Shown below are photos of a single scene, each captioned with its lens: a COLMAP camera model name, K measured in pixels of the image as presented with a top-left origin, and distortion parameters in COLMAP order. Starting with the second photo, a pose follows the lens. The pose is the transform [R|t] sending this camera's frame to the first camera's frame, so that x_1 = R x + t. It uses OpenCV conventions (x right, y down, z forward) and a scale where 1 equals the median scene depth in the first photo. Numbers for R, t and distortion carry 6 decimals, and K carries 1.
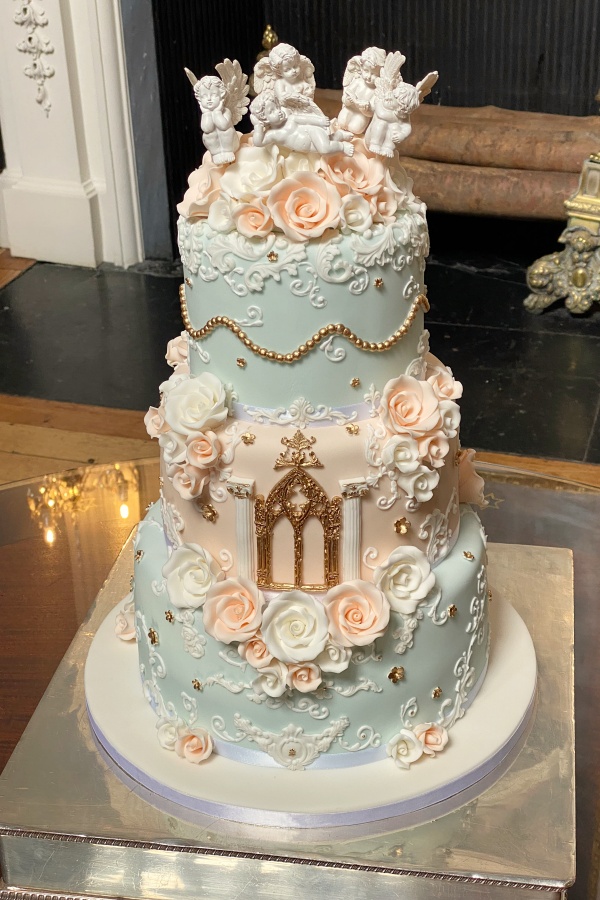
lens RADIAL K [[1353.4, 0, 325.4], [0, 1353.4, 456.1], [0, 0, 1]] dist [0.070957, 0.000000]
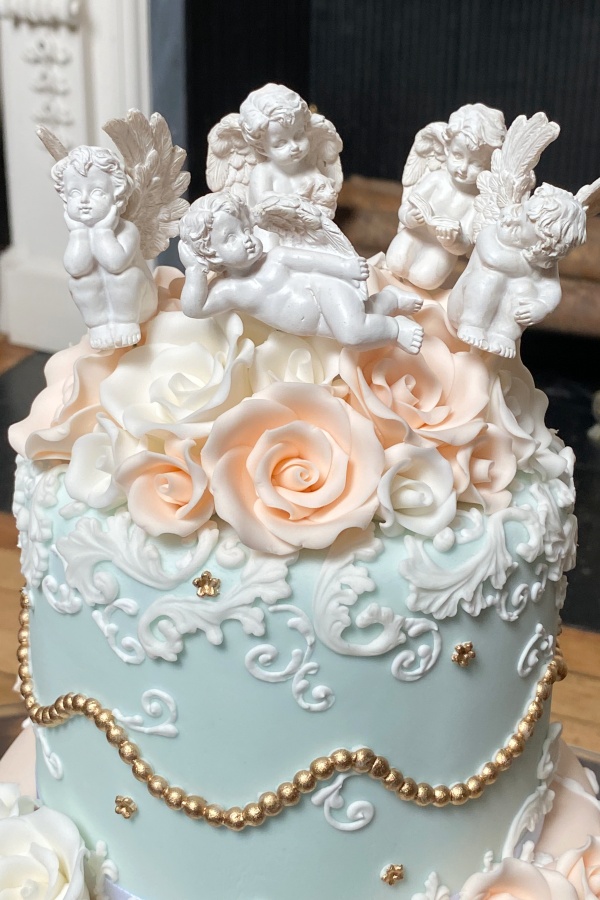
lens RADIAL K [[1371.5, 0, 298.9], [0, 1371.5, 398.1], [0, 0, 1]] dist [0.116099, 0.000000]
pose [[0.997143, 0.061585, -0.043748, 0.002759], [-0.065773, 0.992628, -0.101801, -0.153657], [0.037156, 0.104388, 0.993842, 0.554272]]
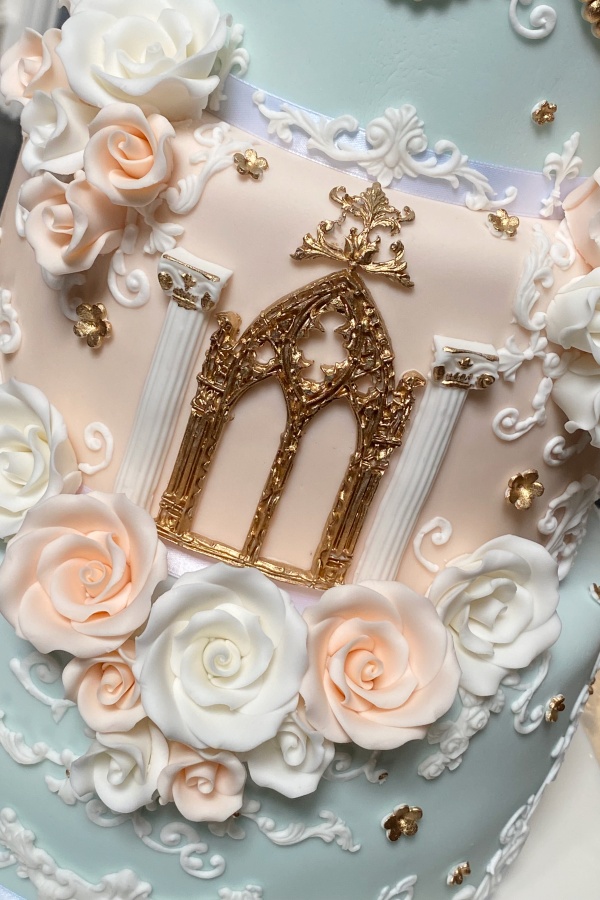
lens RADIAL K [[1371.5, 0, 300.7], [0, 1371.5, 410.1], [0, 0, 1]] dist [0.116099, 0.000000]
pose [[0.951532, 0.289987, 0.102442, -0.062593], [-0.288470, 0.957030, -0.029652, 0.062298], [-0.106639, -0.001337, 0.994297, 0.596803]]
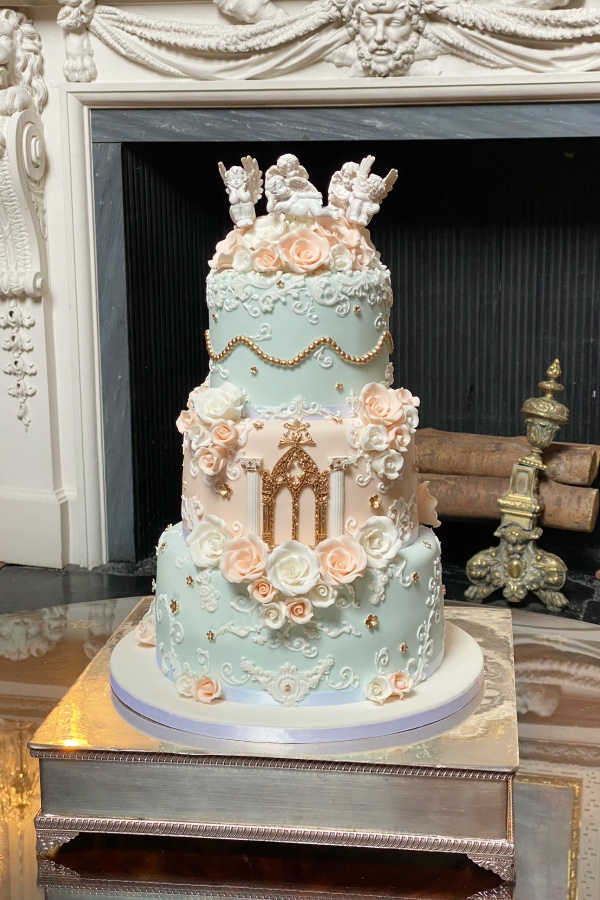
lens RADIAL K [[1353.4, 0, 331.7], [0, 1353.4, 448.4], [0, 0, 1]] dist [0.070957, 0.000000]
pose [[0.998845, 0.010422, 0.046902, -0.046887], [0.003514, 0.957732, -0.287640, 0.383364], [-0.047918, 0.287472, 0.956590, -0.250883]]
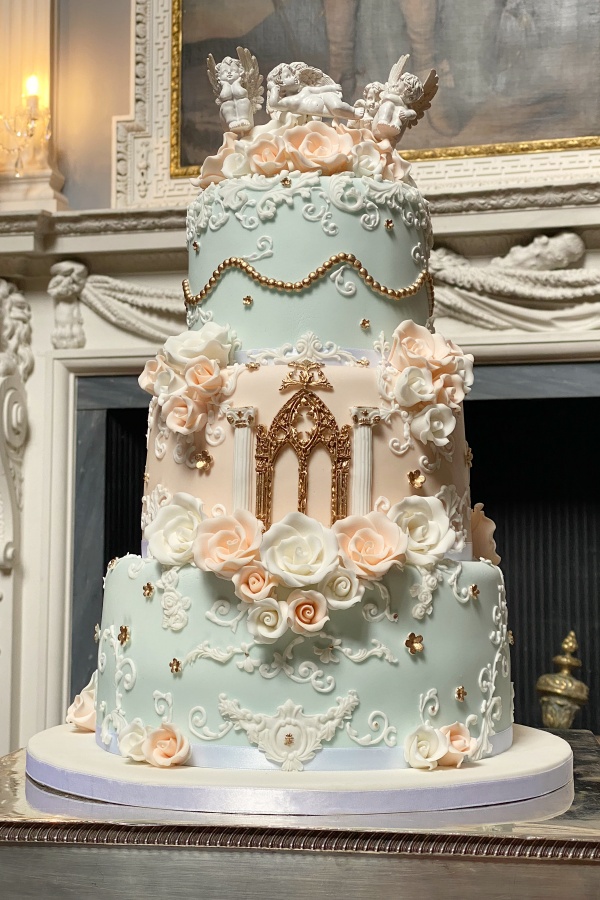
lens RADIAL K [[1353.4, 0, 320.1], [0, 1353.4, 437.4], [0, 0, 1]] dist [0.070957, 0.000000]
pose [[0.998597, 0.029995, 0.043631, -0.049245], [-0.001824, 0.843057, -0.537821, 0.529519], [-0.052915, 0.536987, 0.841929, 0.231420]]
